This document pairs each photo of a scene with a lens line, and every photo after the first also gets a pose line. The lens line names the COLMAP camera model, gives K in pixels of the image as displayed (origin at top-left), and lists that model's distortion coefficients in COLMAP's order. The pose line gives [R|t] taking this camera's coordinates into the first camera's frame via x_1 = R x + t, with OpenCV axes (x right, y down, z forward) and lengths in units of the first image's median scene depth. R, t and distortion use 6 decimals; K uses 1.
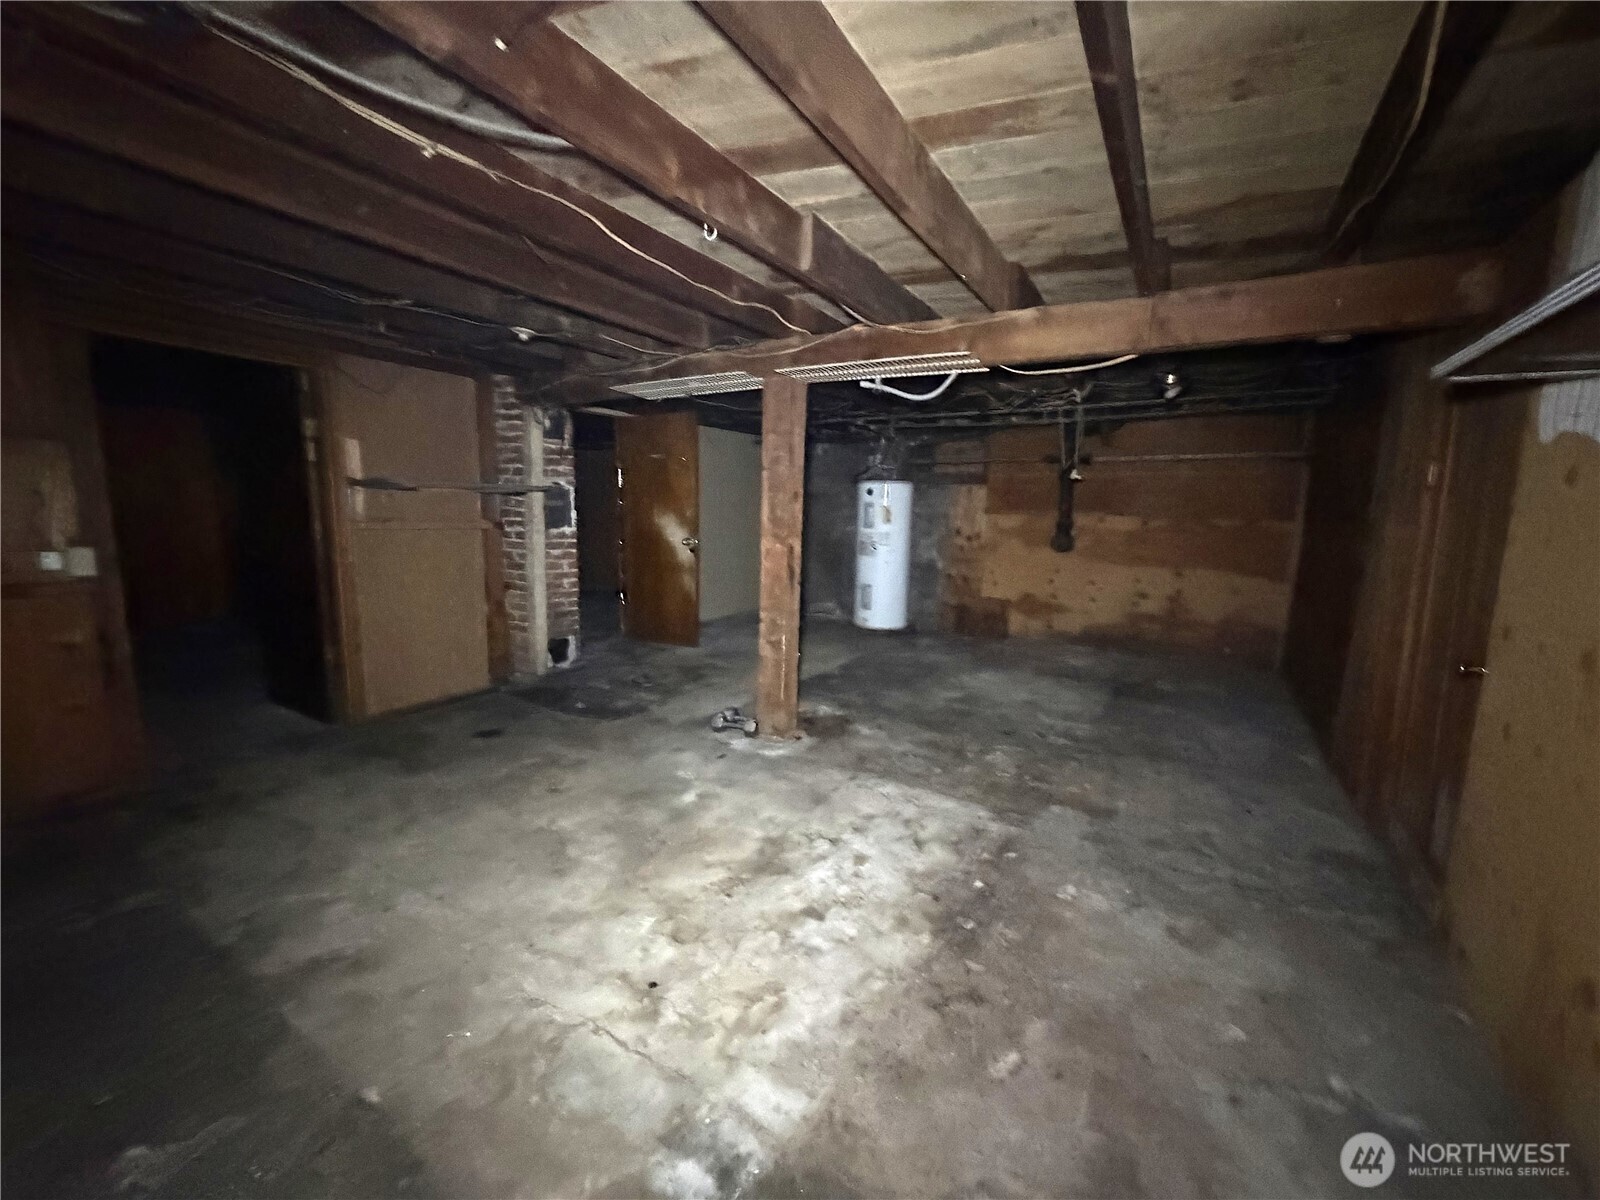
lens RADIAL K [[639.8, 0, 801.5], [0, 639.8, 597.5], [0, 0, 1]] dist [0.001399, 0.000256]
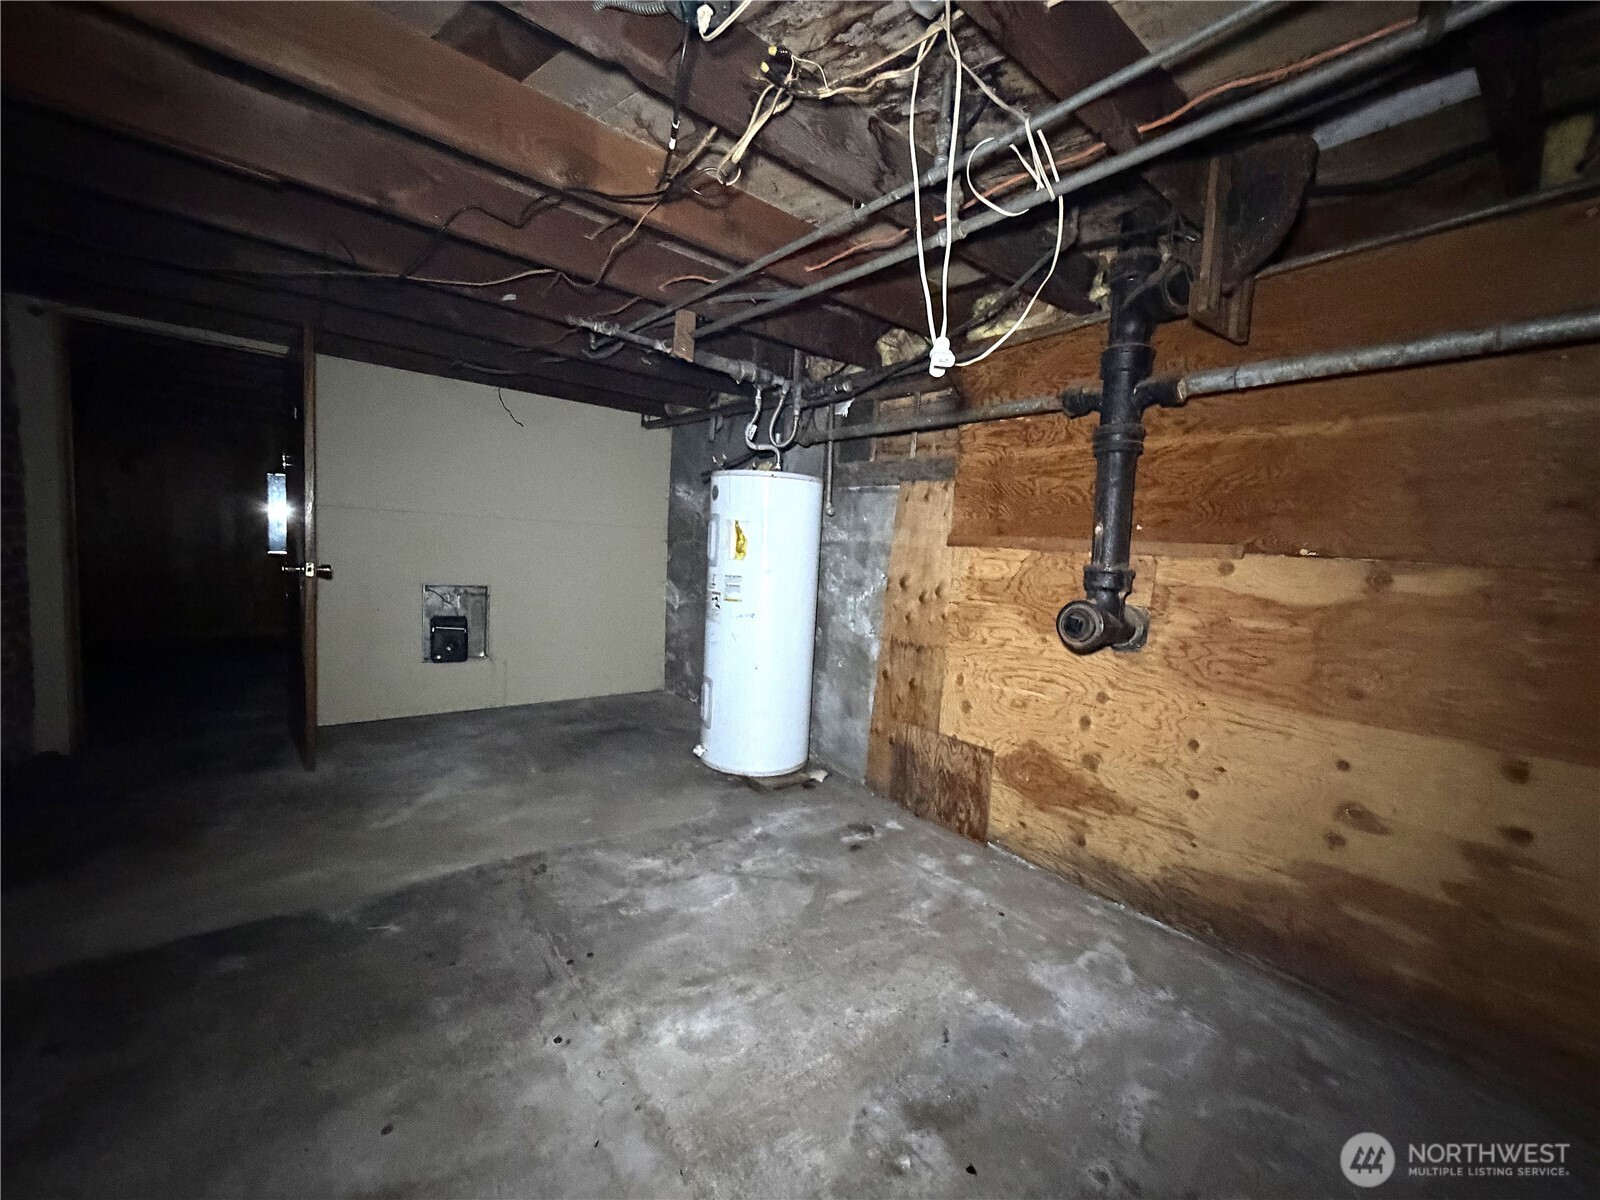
lens RADIAL K [[639.8, 0, 801.4], [0, 639.8, 594.1], [0, 0, 1]] dist [0.001399, 0.000256]
pose [[0.945676, 0.058359, -0.319830, 0.635136], [-0.082273, 0.994694, -0.061764, -0.118270], [0.314529, 0.084722, 0.945460, 1.056973]]
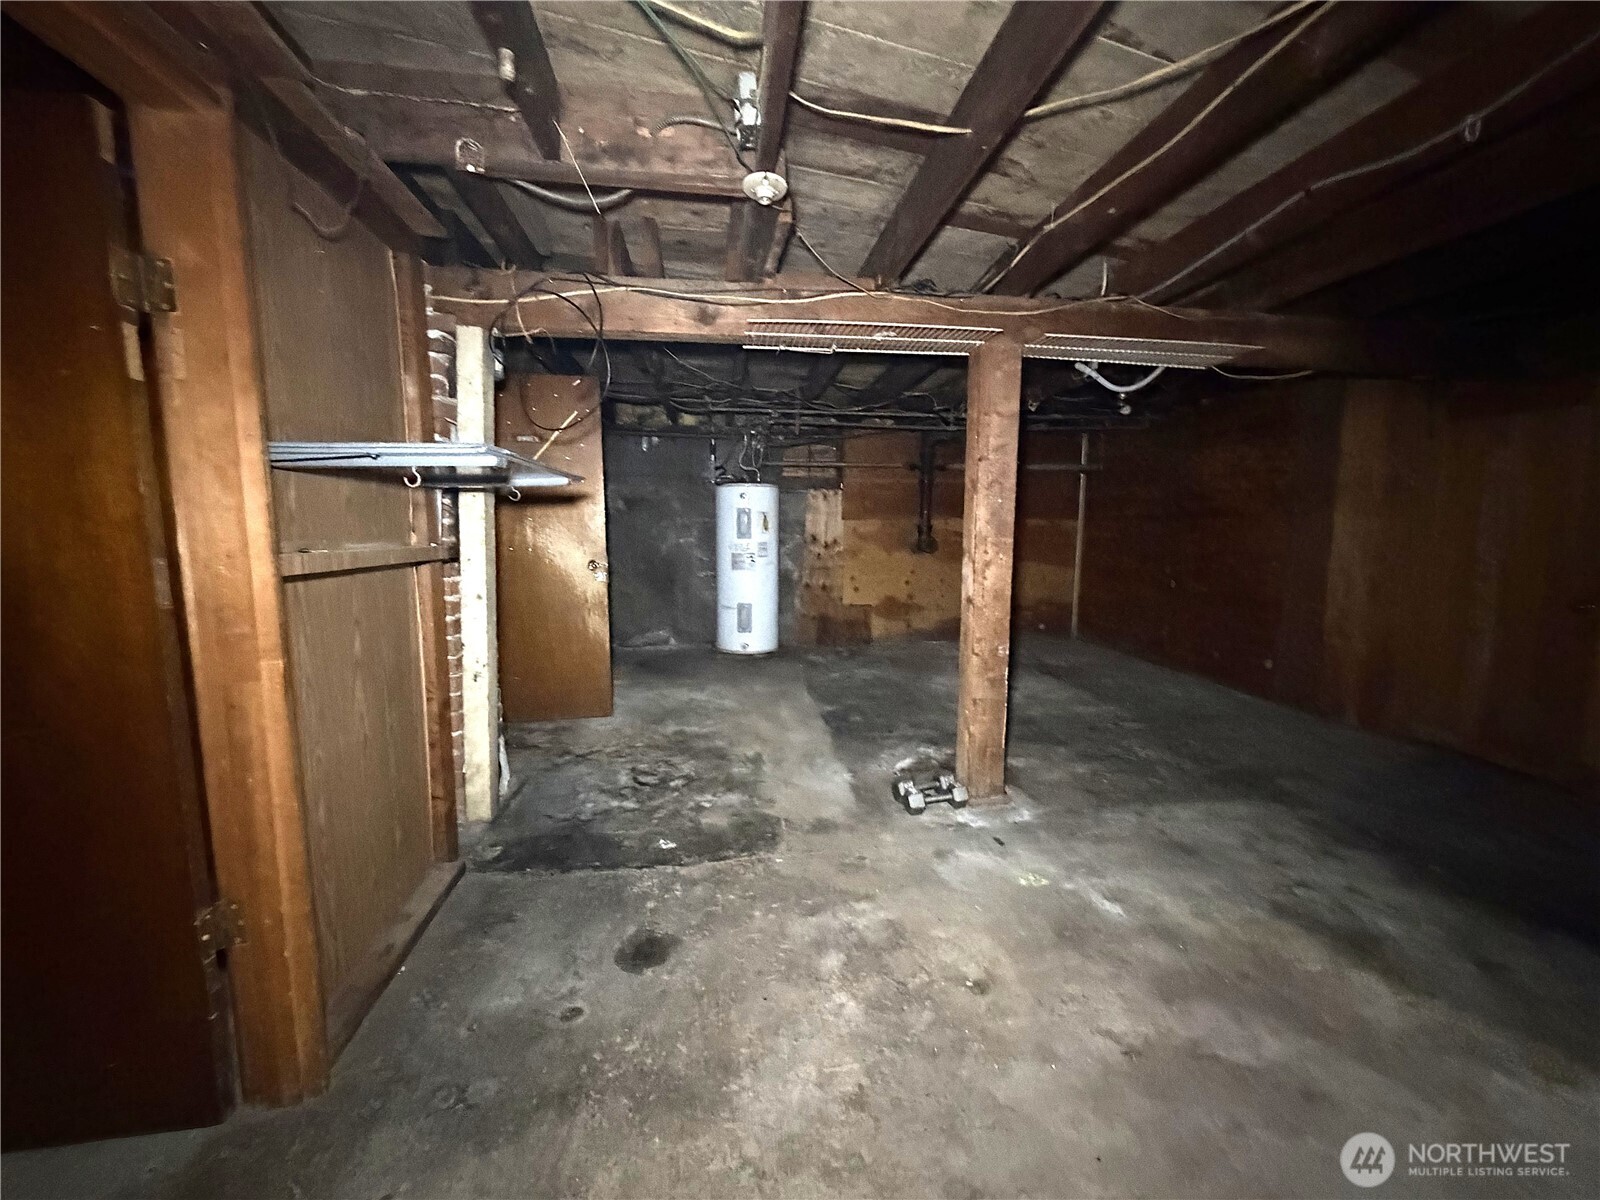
lens RADIAL K [[639.8, 0, 808.3], [0, 639.8, 604.7], [0, 0, 1]] dist [0.001399, 0.000256]
pose [[0.771795, -0.100807, 0.627830, -0.722613], [0.104395, 0.994044, 0.031273, -0.072048], [-0.627243, 0.041406, 0.777722, 0.534257]]
